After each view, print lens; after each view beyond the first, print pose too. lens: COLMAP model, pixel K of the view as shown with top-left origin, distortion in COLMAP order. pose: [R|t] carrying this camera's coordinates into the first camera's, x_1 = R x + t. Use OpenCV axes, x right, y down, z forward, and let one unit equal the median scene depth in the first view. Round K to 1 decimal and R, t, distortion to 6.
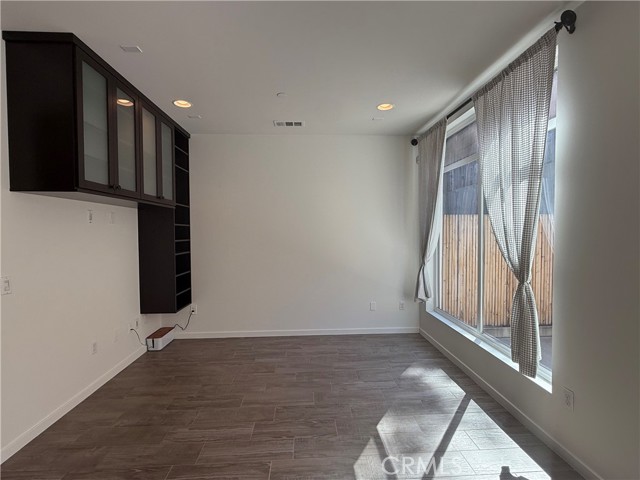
lens RADIAL K [[311.1, 0, 321.2], [0, 311.1, 241.9], [0, 0, 1]] dist [0.001057, 0.001828]
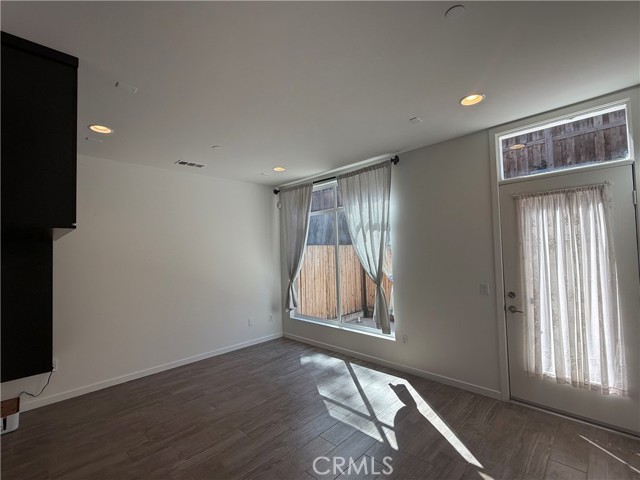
lens RADIAL K [[291.8, 0, 320.2], [0, 291.8, 240.9], [0, 0, 1]] dist [0.000164, 0.001744]
pose [[0.738870, 0.009015, 0.673787, -0.525333], [0.049063, 0.996537, -0.067136, -0.021364], [-0.672059, 0.082663, 0.735869, -0.046821]]
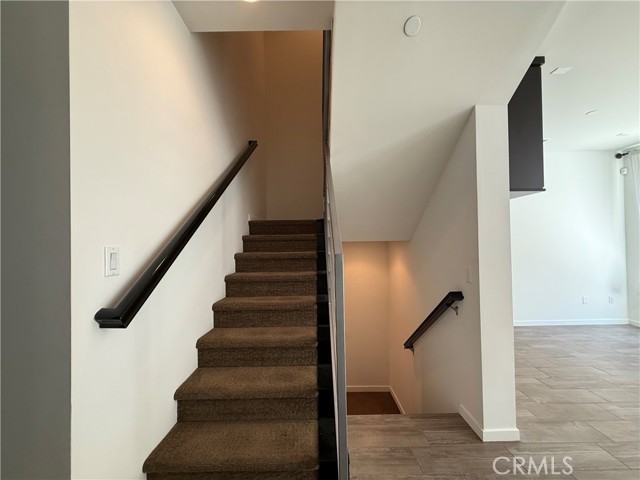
lens RADIAL K [[254.4, 0, 319.8], [0, 254.4, 243.3], [0, 0, 1]] dist [-0.003311, -0.000162]
pose [[0.998653, -0.011653, -0.050559, -0.987447], [0.009548, 0.999085, -0.041679, 0.040006], [0.050998, 0.041140, 0.997851, 0.029080]]
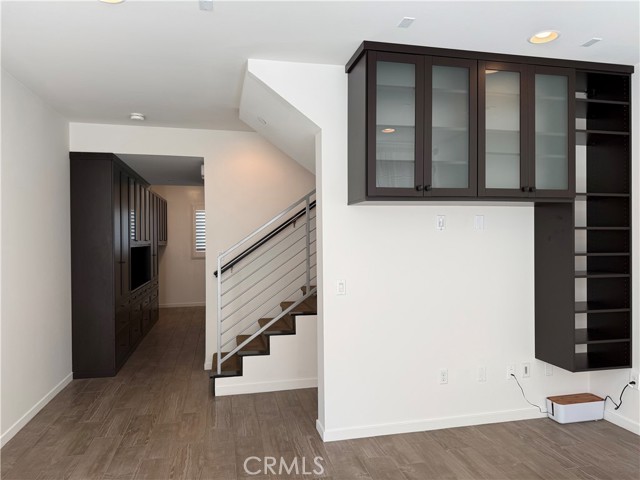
lens RADIAL K [[451.4, 0, 320.5], [0, 451.4, 239.8], [0, 0, 1]] dist [0.038189, -0.043328]
pose [[0.168989, 0.004811, -0.985606, 0.375636], [-0.027495, 0.999622, 0.000165, -0.021237], [0.985234, 0.027071, 0.169058, 0.393269]]
